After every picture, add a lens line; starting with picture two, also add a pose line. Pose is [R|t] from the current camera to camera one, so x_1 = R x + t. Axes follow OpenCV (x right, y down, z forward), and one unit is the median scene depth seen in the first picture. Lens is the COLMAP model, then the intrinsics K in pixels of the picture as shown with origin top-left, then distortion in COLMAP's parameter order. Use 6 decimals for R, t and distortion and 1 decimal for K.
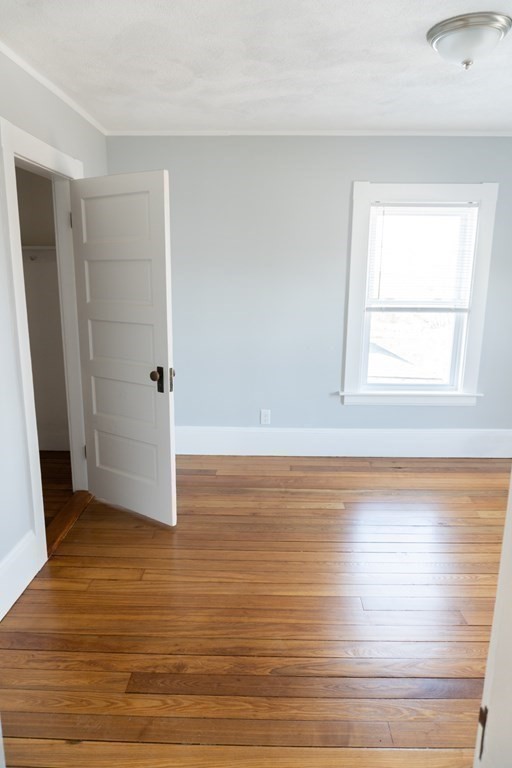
lens RADIAL K [[512.7, 0, 256.3], [0, 512.7, 385.4], [0, 0, 1]] dist [-0.027526, -0.001843]
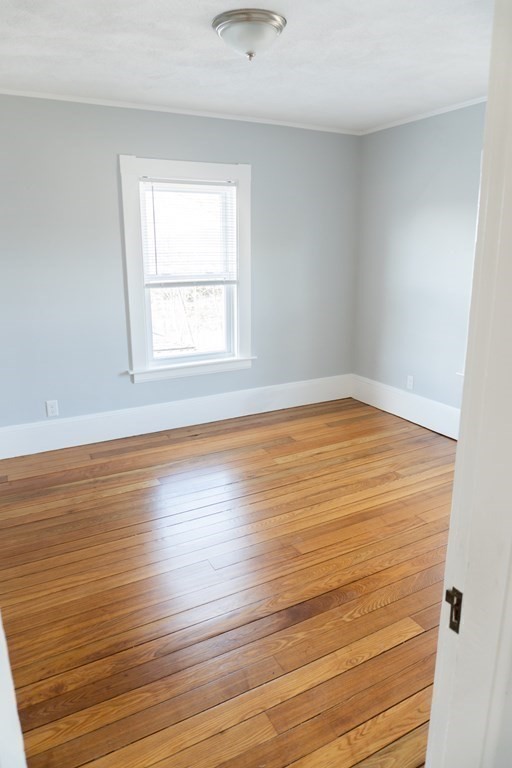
lens RADIAL K [[512.7, 0, 259.9], [0, 512.7, 384.7], [0, 0, 1]] dist [-0.027526, -0.001843]
pose [[0.865136, -0.140305, 0.481513, -0.112767], [0.116767, 0.990037, 0.078686, -0.010870], [-0.487756, -0.011849, 0.872900, 0.017205]]
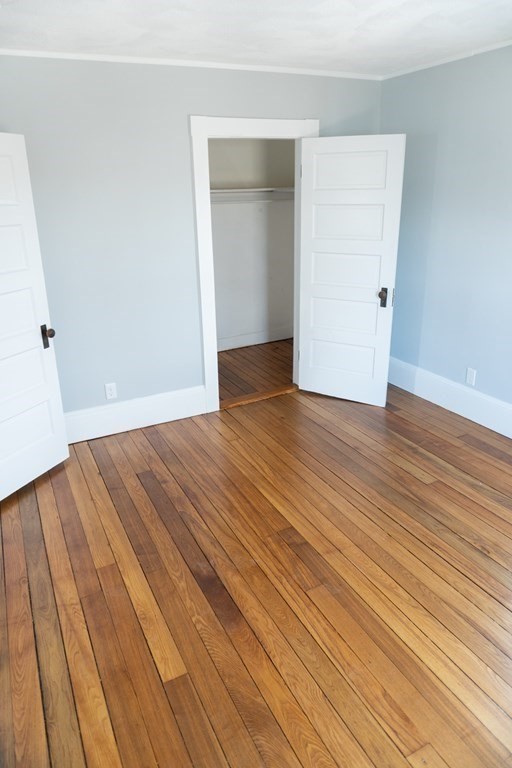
lens RADIAL K [[512.7, 0, 252.8], [0, 512.7, 378.9], [0, 0, 1]] dist [-0.027526, -0.001843]
pose [[0.471028, 0.289312, -0.833325, 0.698947], [-0.164525, 0.956923, 0.239226, -0.103146], [0.866639, 0.024421, 0.498337, 0.249222]]
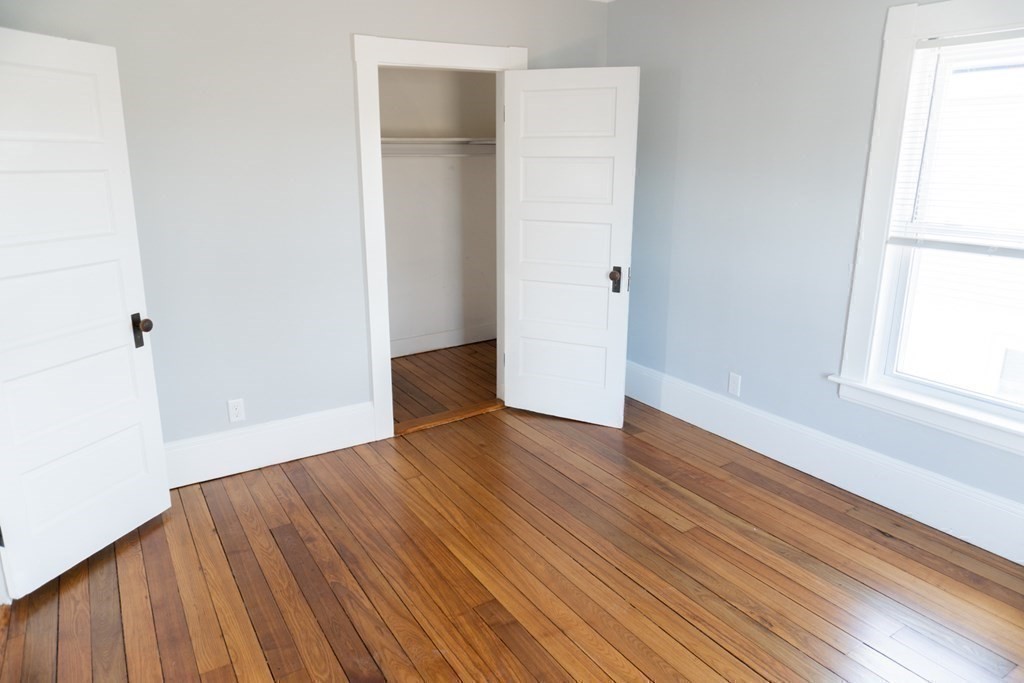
lens RADIAL K [[683.7, 0, 507.3], [0, 683.7, 341.5], [0, 0, 1]] dist [-0.027526, -0.001843]
pose [[0.545288, 0.212637, -0.810831, 0.675751], [-0.172937, 0.975019, 0.139394, -0.079184], [0.820216, 0.064213, 0.568439, 0.279287]]
